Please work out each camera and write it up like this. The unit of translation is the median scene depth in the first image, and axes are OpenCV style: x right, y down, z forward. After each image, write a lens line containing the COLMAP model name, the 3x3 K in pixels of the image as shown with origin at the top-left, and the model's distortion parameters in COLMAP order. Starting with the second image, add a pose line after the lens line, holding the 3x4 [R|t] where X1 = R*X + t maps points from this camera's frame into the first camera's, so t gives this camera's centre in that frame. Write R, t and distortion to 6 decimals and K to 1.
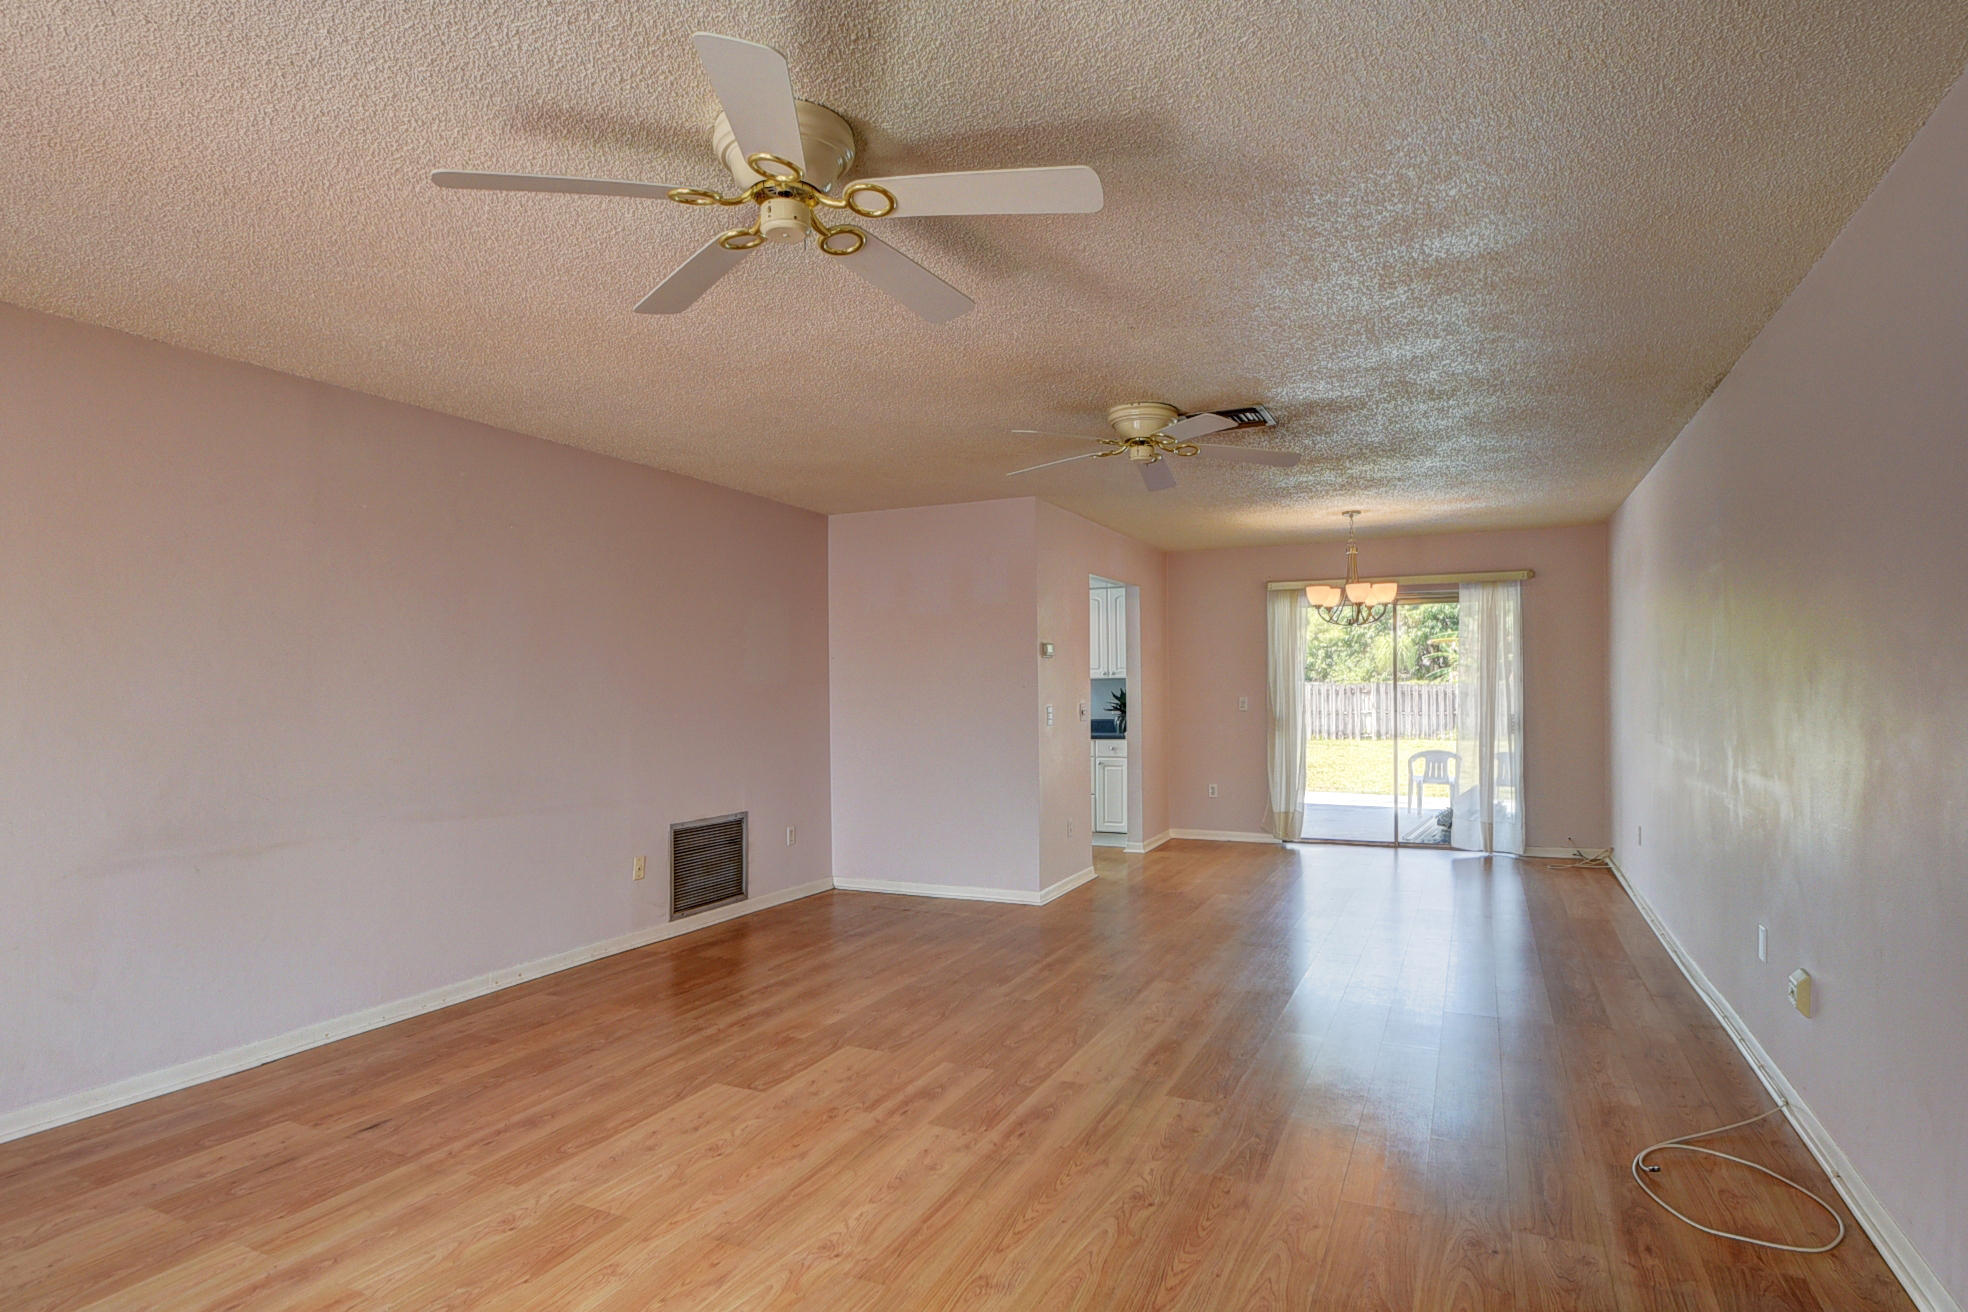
lens RADIAL K [[1065.8, 0, 982.5], [0, 1065.8, 695.5], [0, 0, 1]] dist [-0.022930, -0.001469]
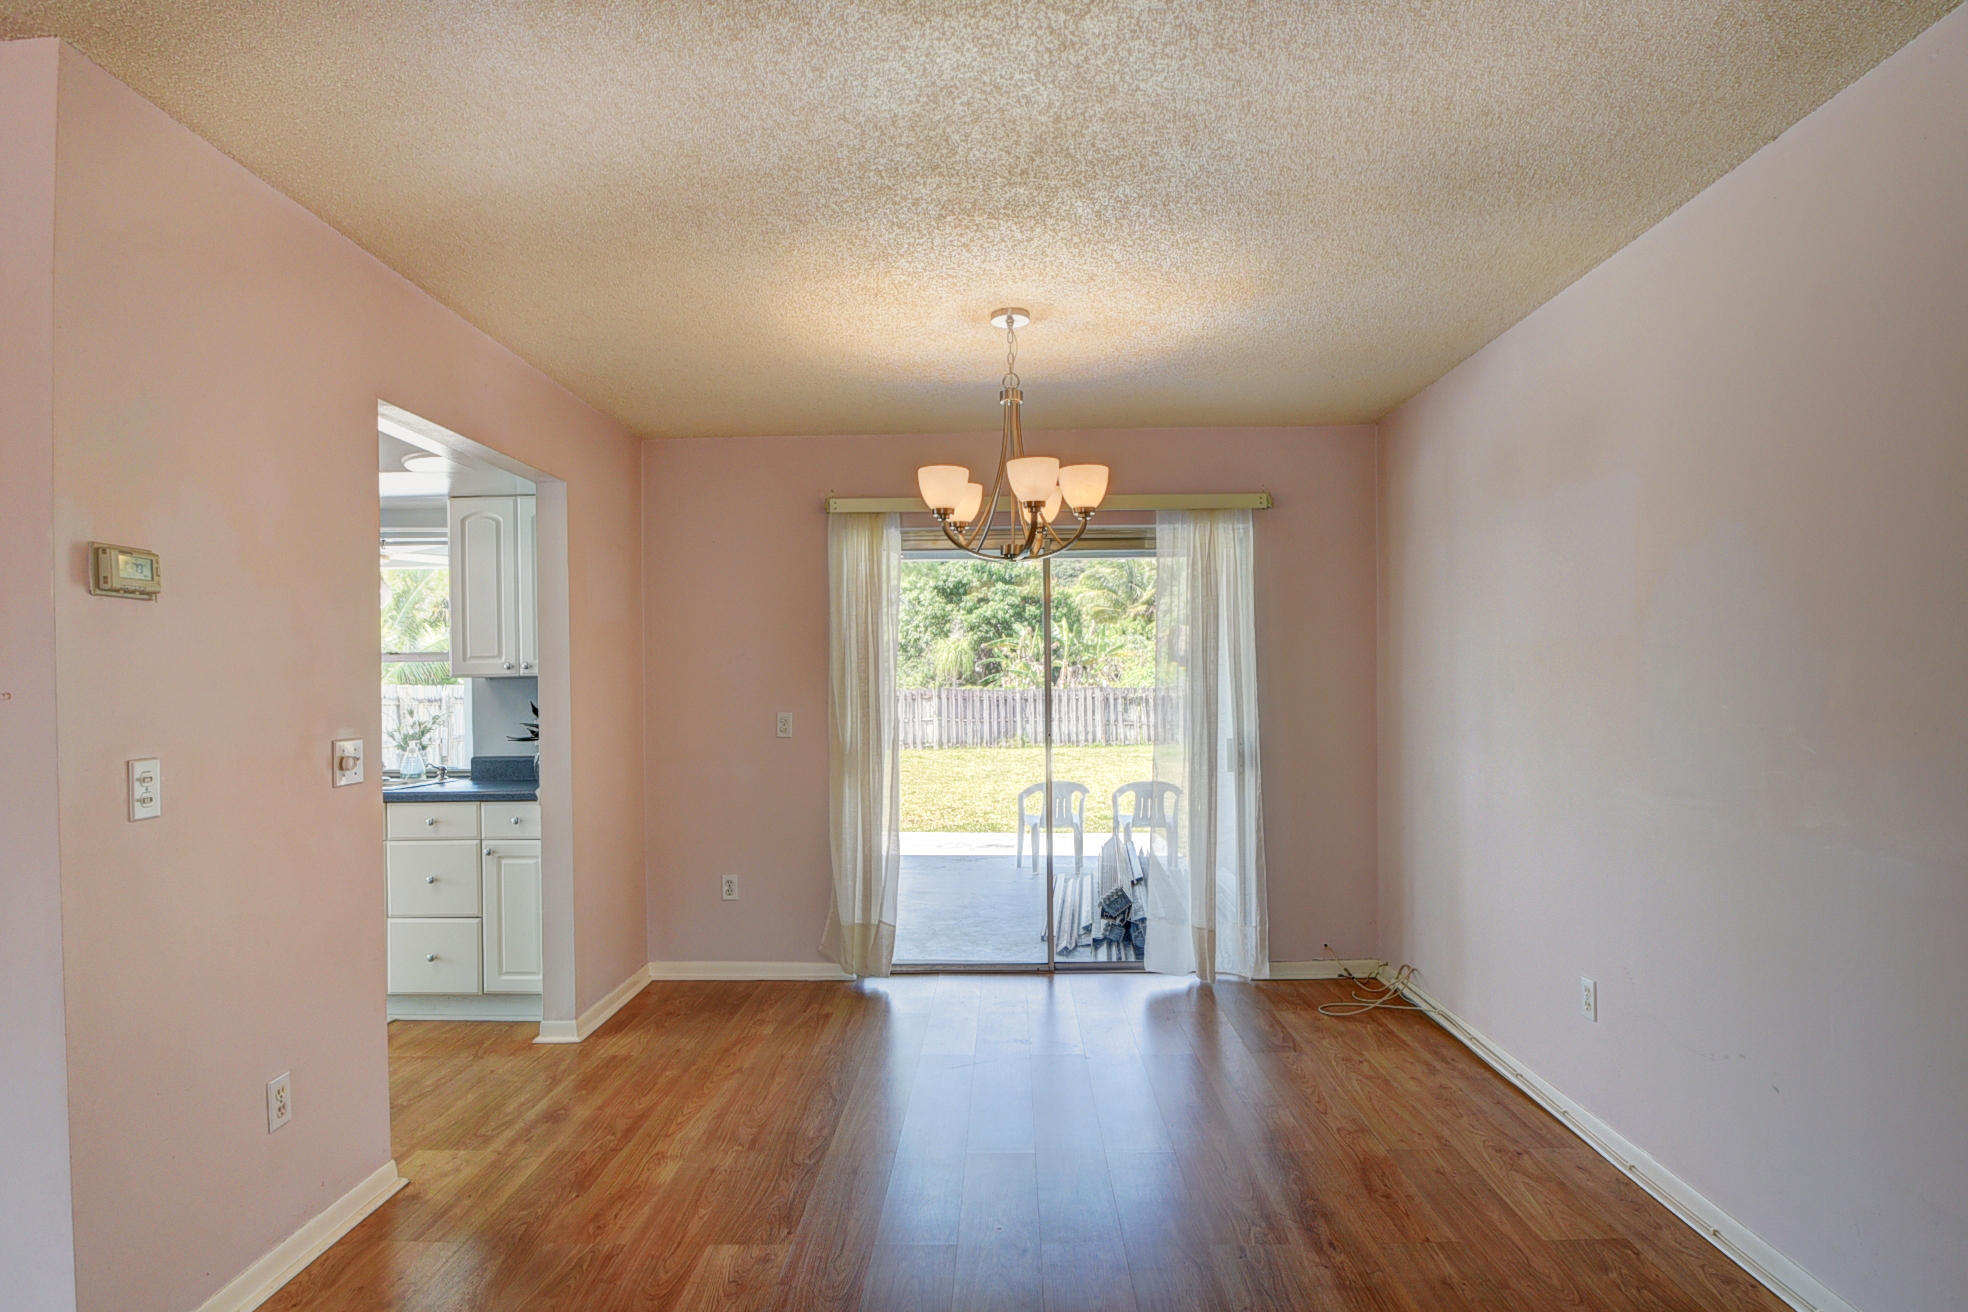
lens RADIAL K [[1065.8, 0, 982.5], [0, 1065.8, 695.5], [0, 0, 1]] dist [-0.022930, -0.001469]
pose [[0.916816, -0.002510, 0.399301, 0.122107], [0.004703, 0.999979, -0.004512, -0.003819], [-0.399281, 0.006015, 0.916809, 0.468168]]
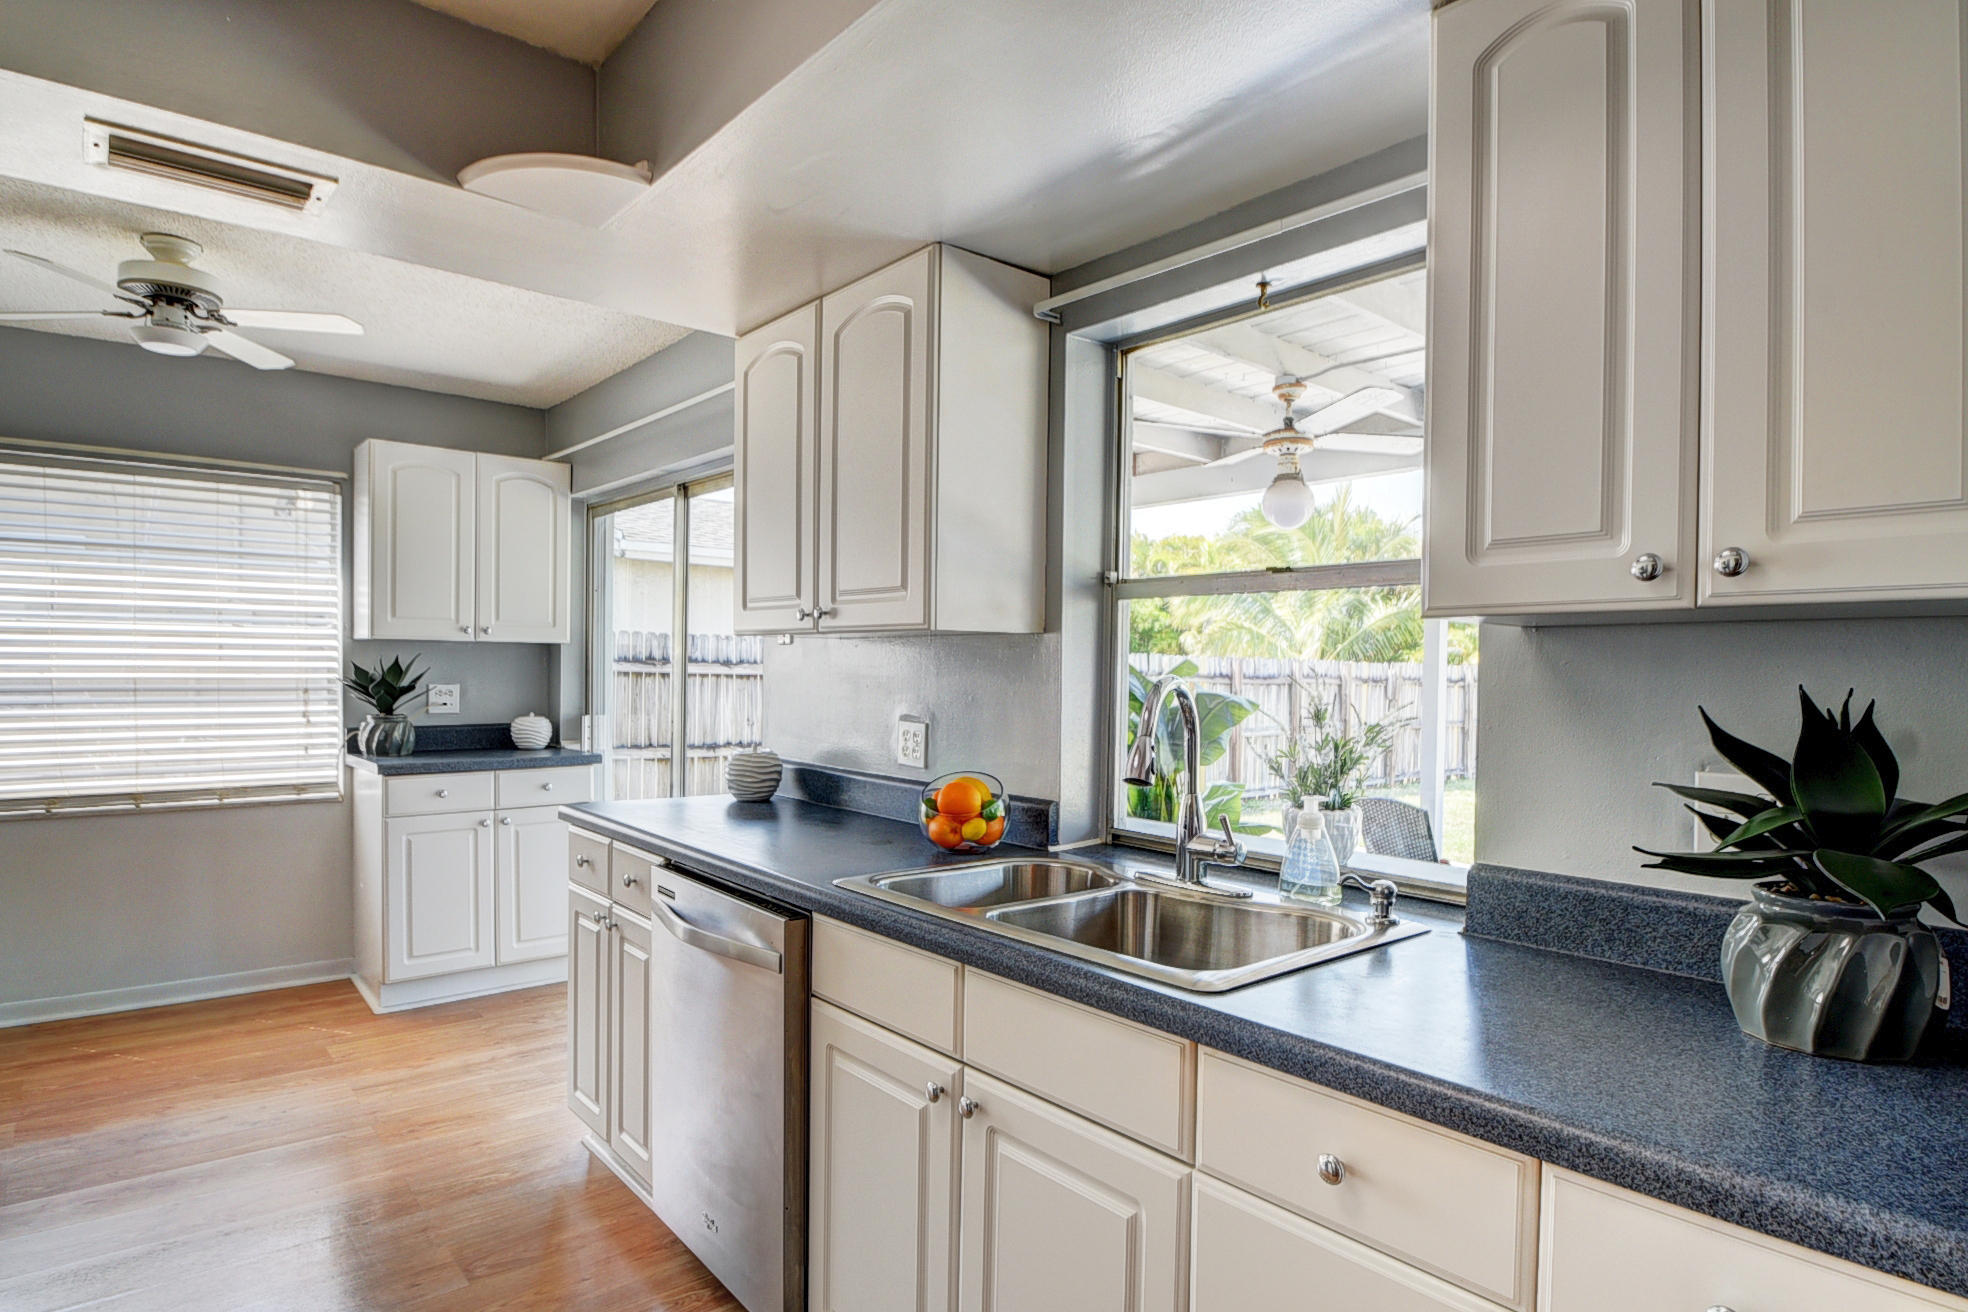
lens RADIAL K [[1065.8, 0, 982.5], [0, 1065.8, 695.5], [0, 0, 1]] dist [-0.022930, -0.001469]
pose [[0.910171, 0.030606, -0.413101, 0.098865], [-0.023410, 0.999473, 0.022470, -0.006697], [0.413572, -0.010780, 0.910408, 0.842911]]
